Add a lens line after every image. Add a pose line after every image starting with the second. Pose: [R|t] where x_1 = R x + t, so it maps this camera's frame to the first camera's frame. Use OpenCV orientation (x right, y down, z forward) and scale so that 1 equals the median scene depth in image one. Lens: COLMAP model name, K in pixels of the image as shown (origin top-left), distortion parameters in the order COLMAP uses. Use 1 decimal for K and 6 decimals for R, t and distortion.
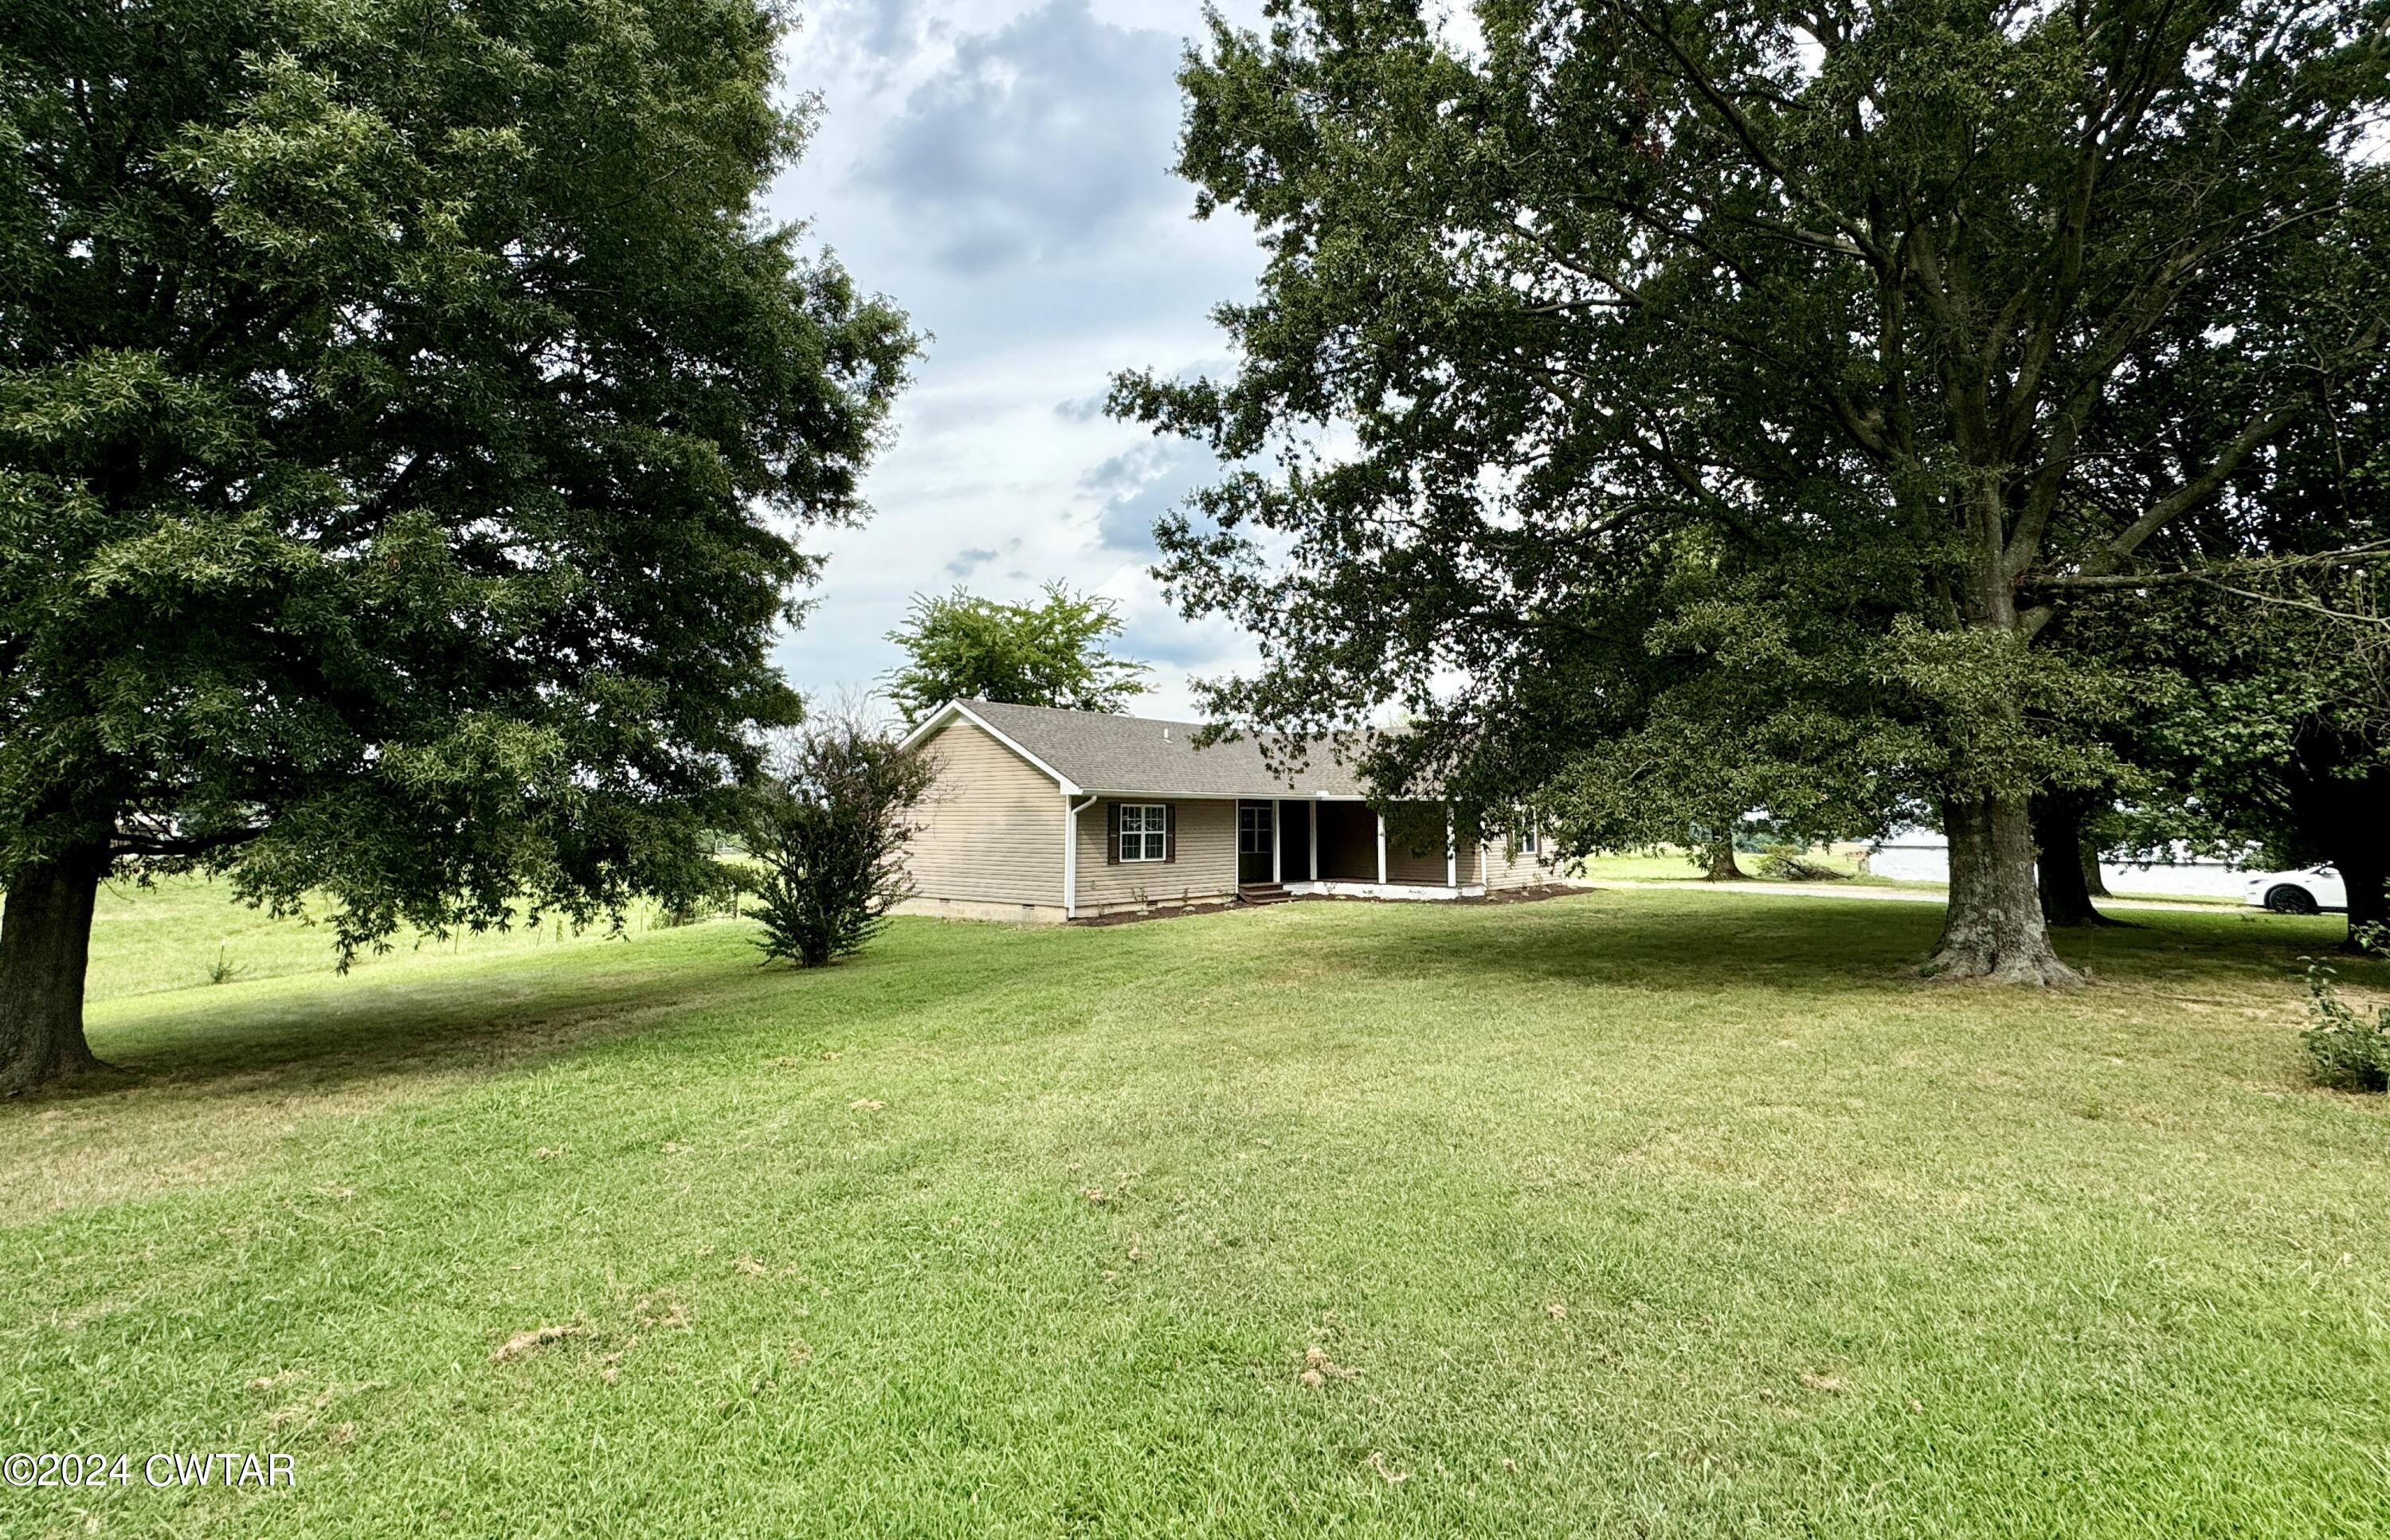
lens RADIAL K [[1173.1, 0, 1193.7], [0, 1173.1, 628.5], [0, 0, 1]] dist [-0.001234, 0.001501]
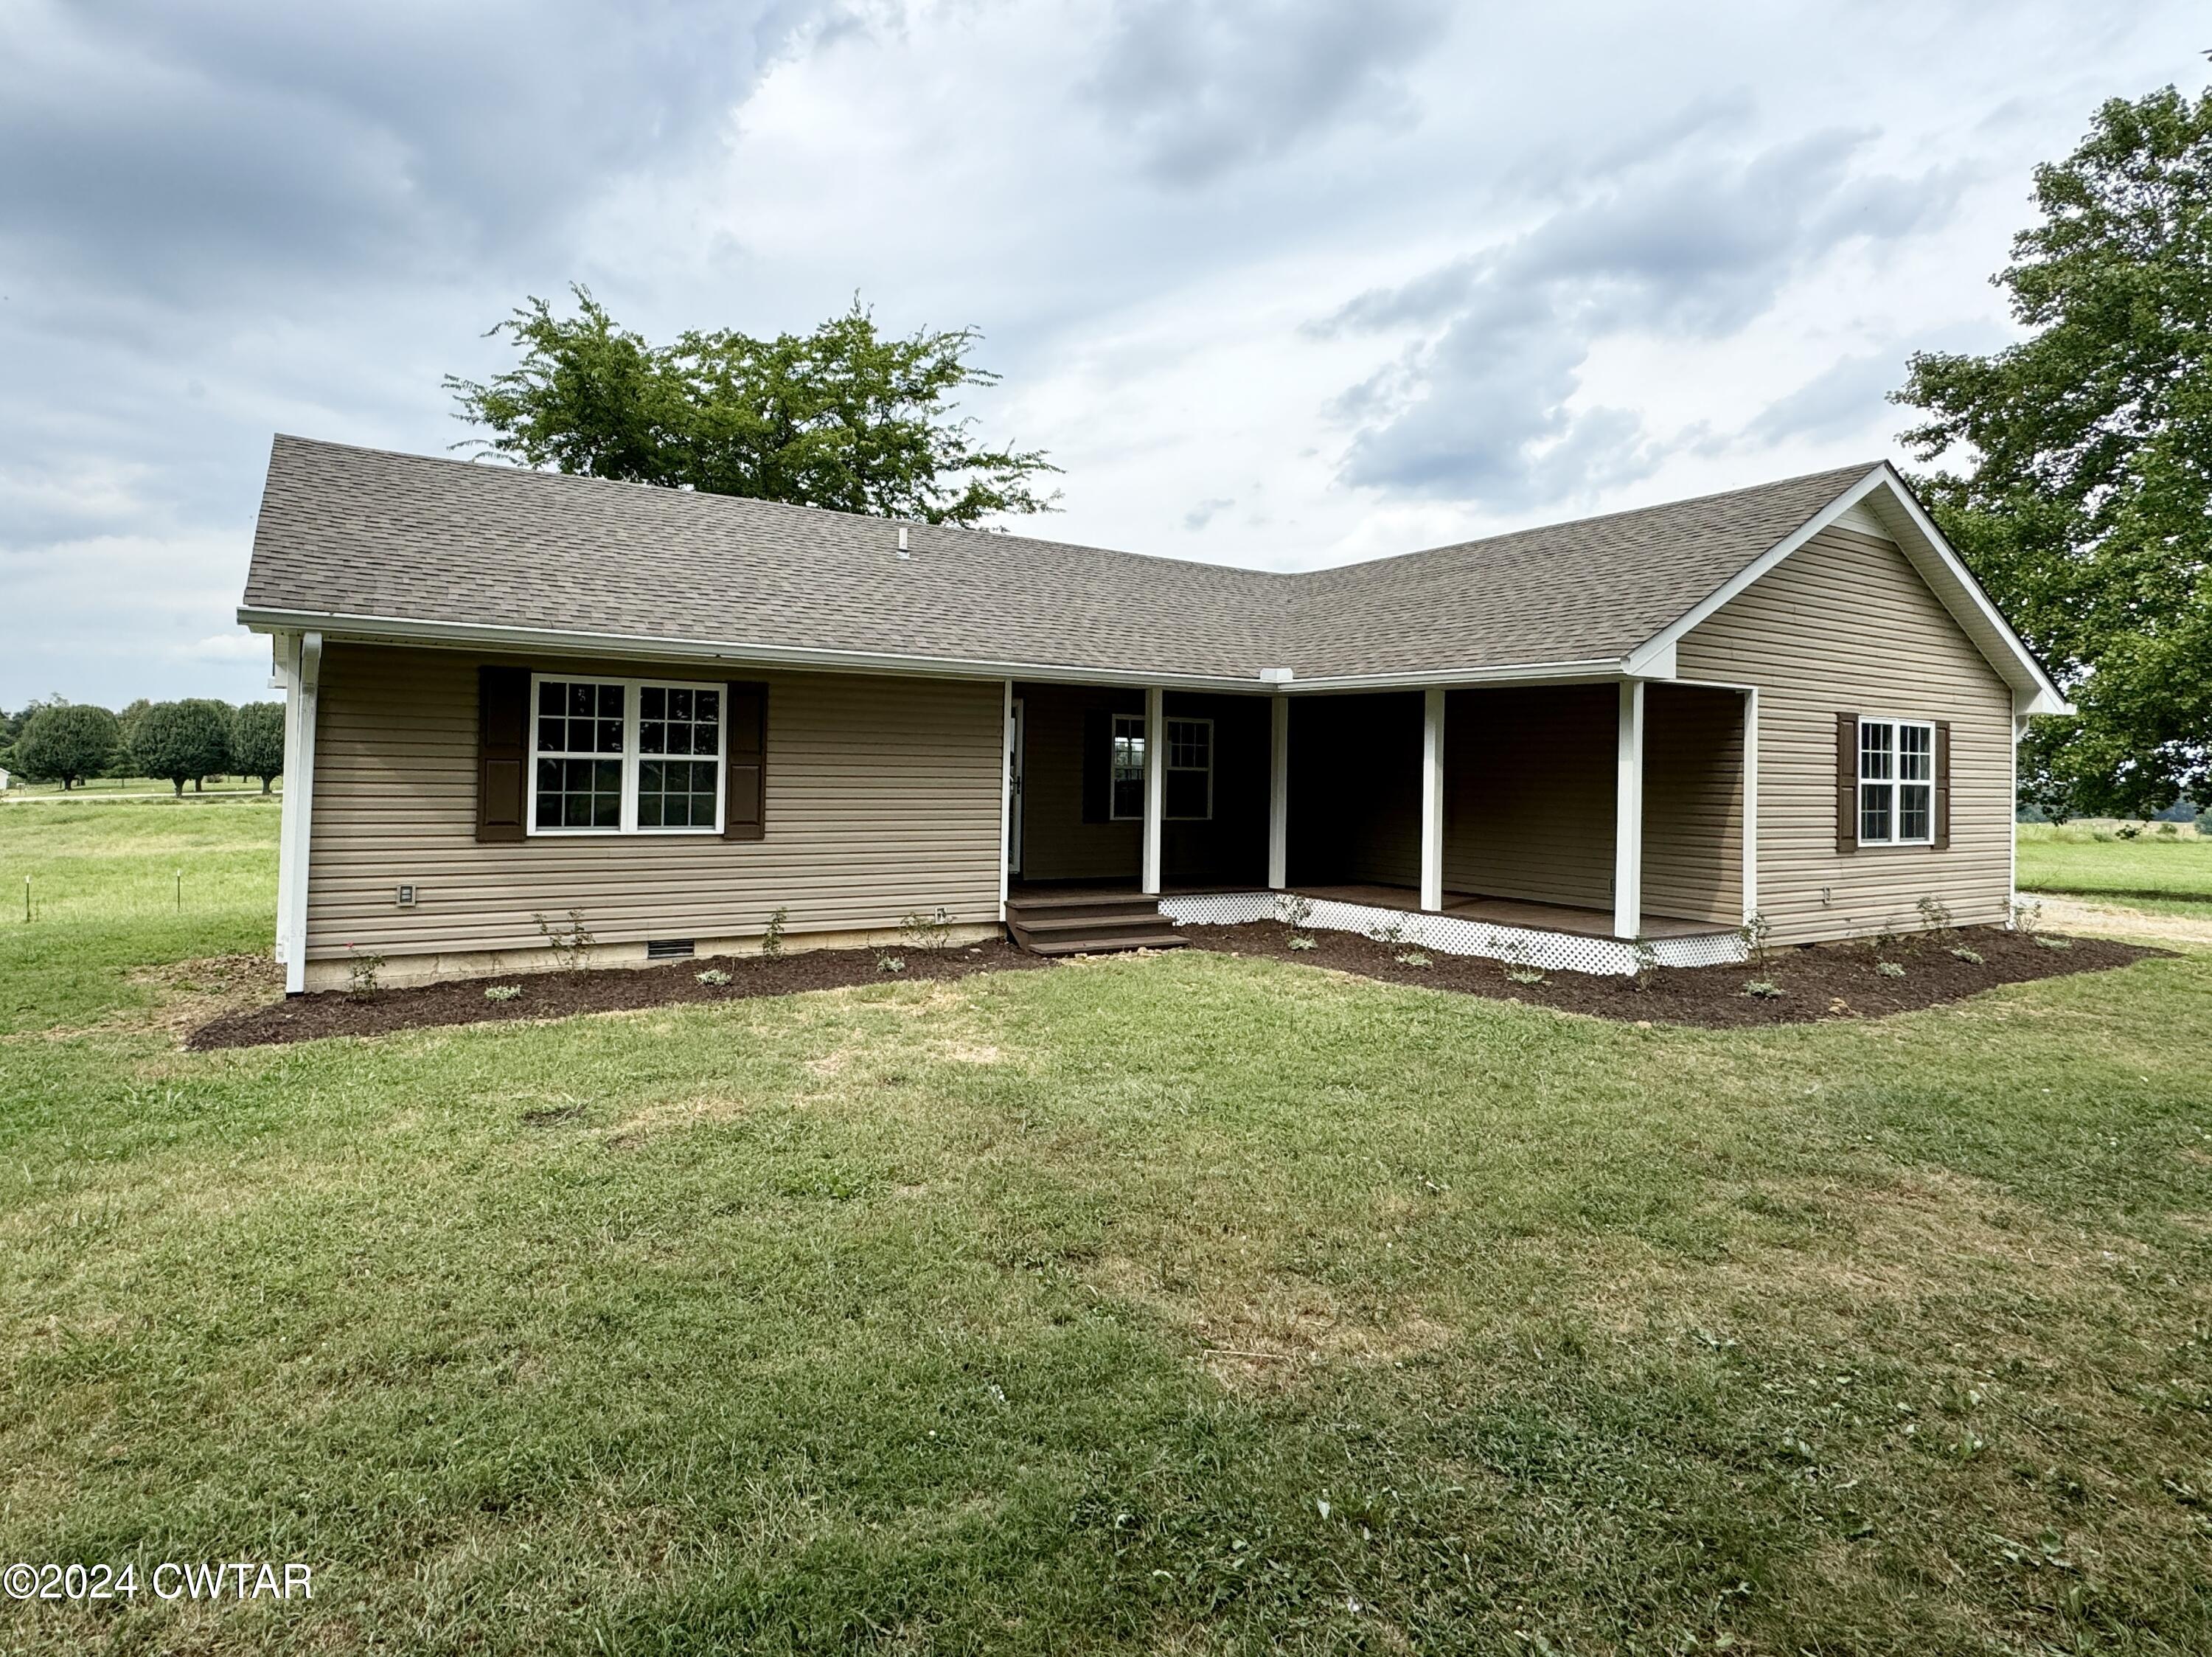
lens RADIAL K [[1190.0, 0, 1018.9], [0, 1190.0, 771.2], [0, 0, 1]] dist [-0.000081, -0.000076]
pose [[0.936192, 0.009240, -0.351368, 0.353802], [0.043369, 0.988979, 0.141559, 0.239431], [0.348804, -0.147764, 0.925474, 1.274705]]
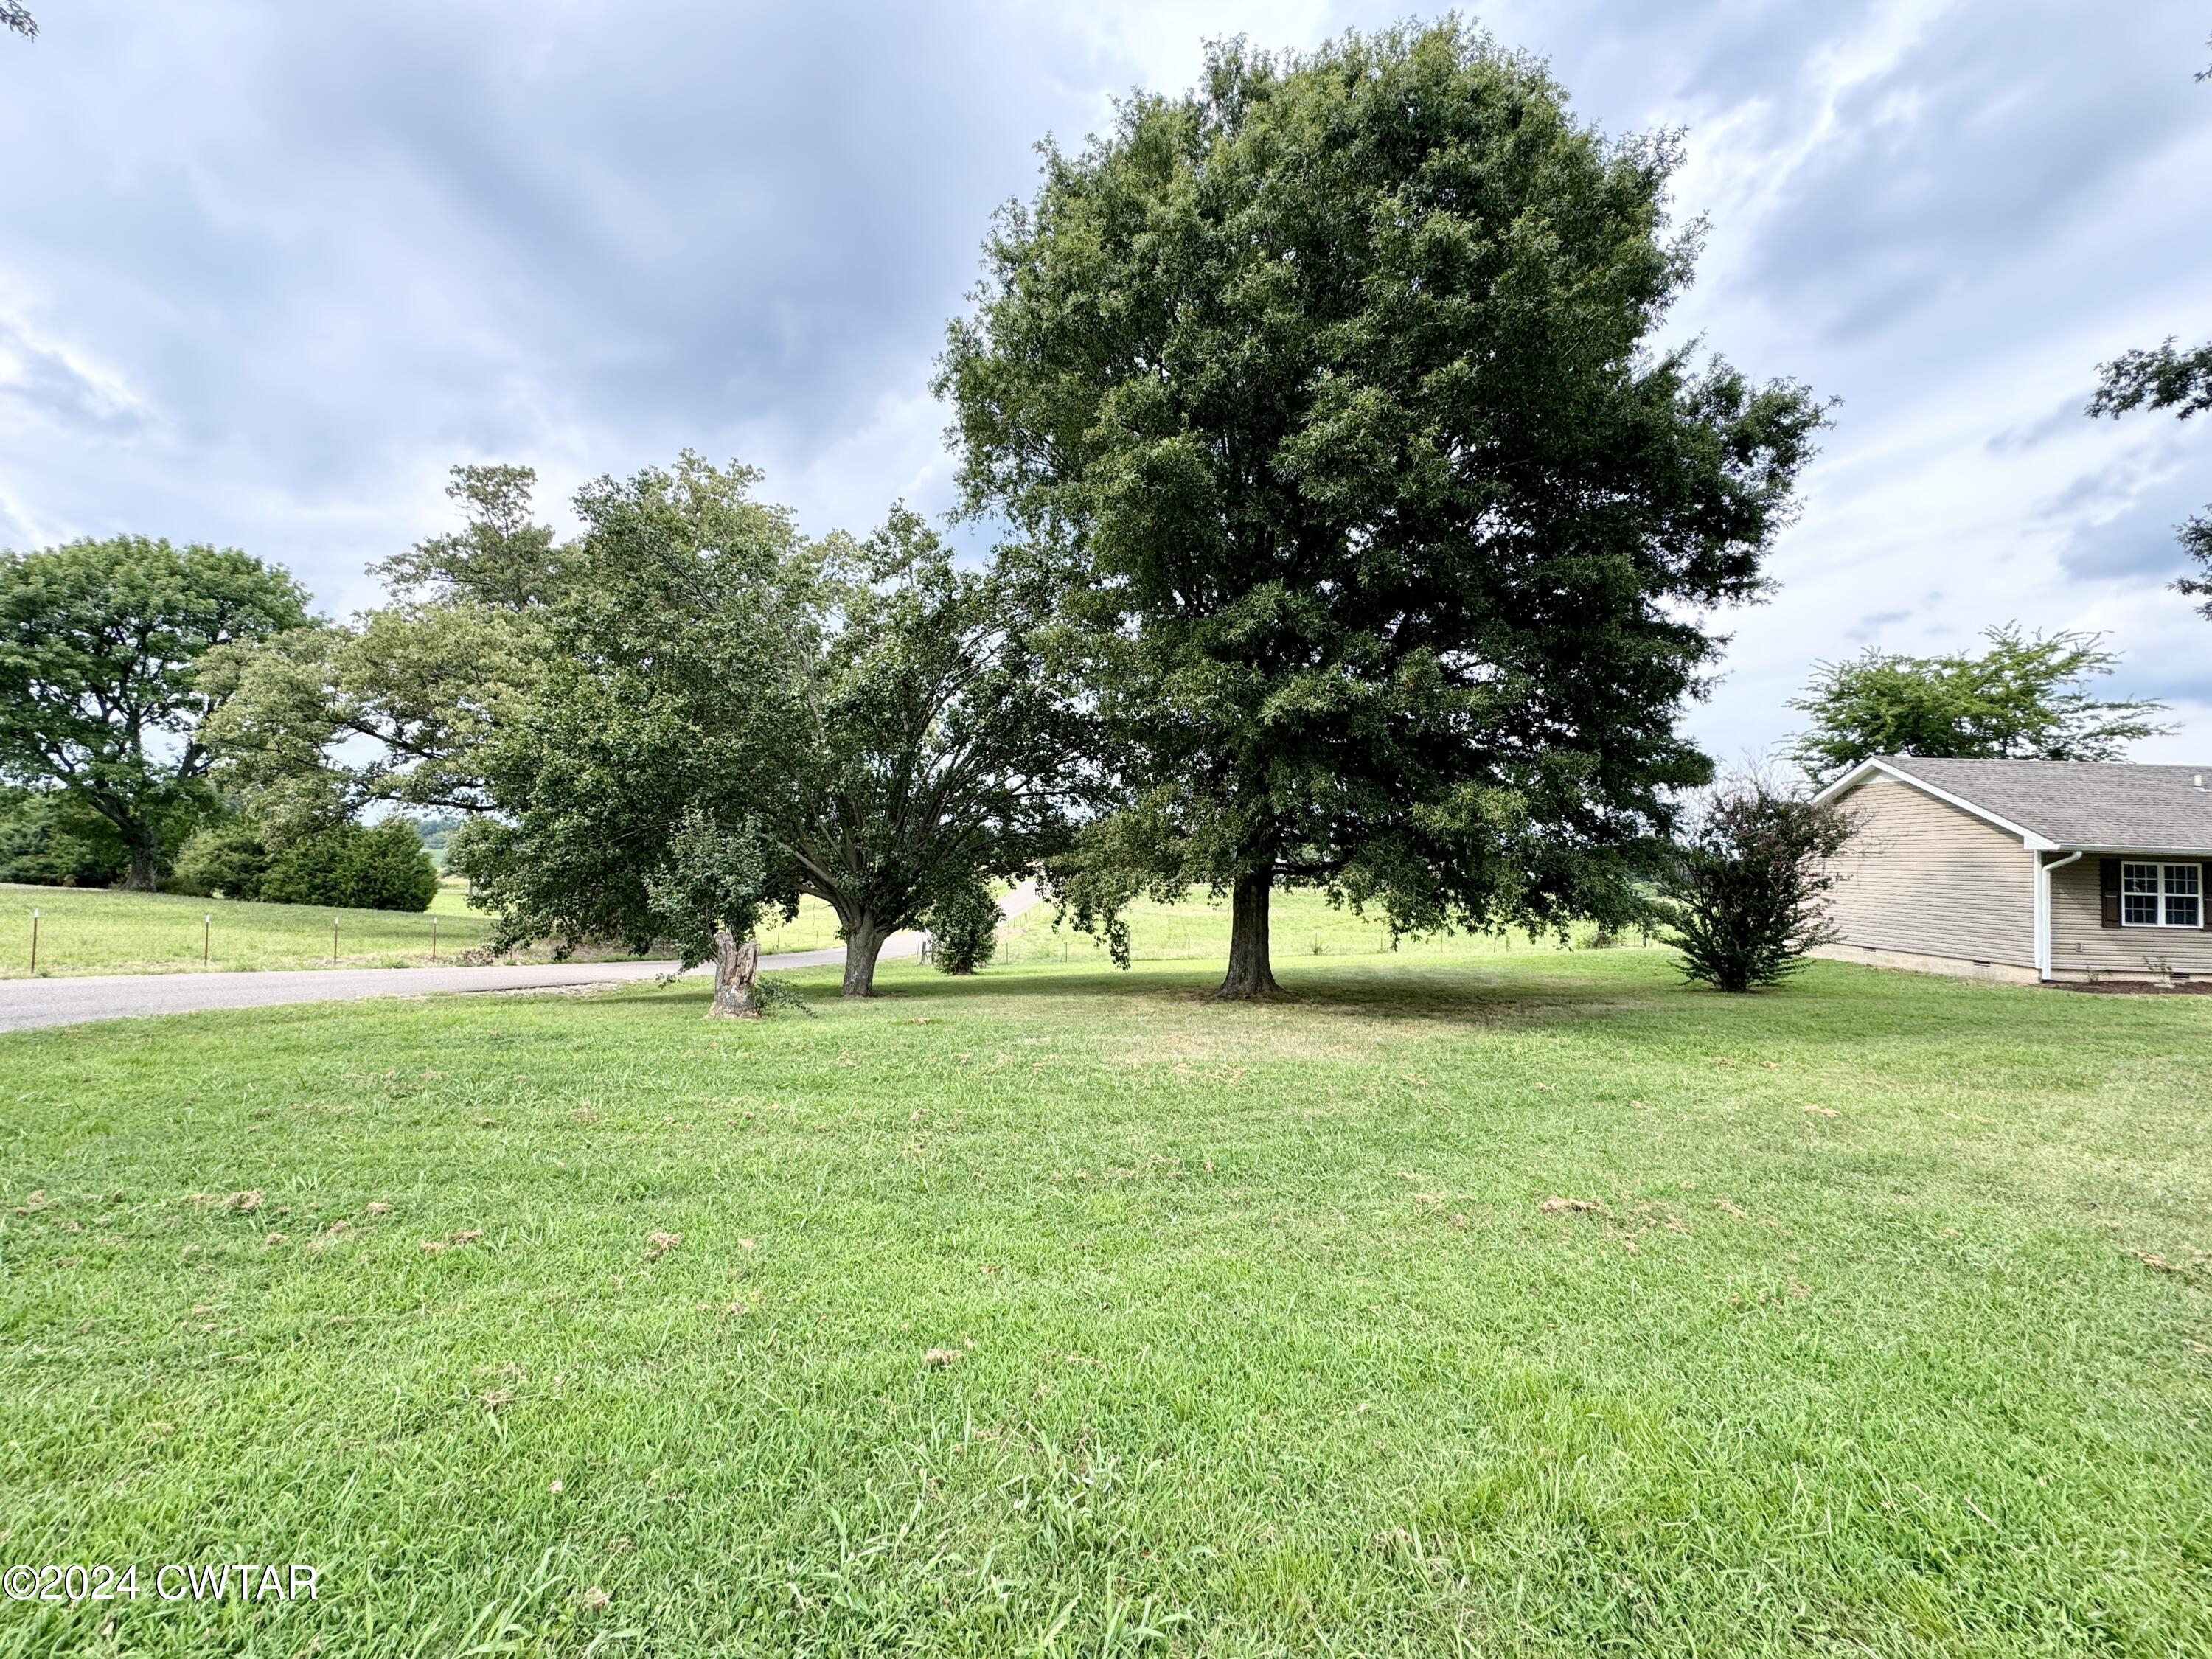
lens RADIAL K [[881.2, 0, 1104.1], [0, 881.2, 817.5], [0, 0, 1]] dist [-0.002129, 0.000129]
pose [[0.612963, -0.016907, -0.789931, -0.014228], [0.099096, 0.993522, 0.055632, 0.005715], [0.783873, -0.112379, 0.610667, -0.012683]]
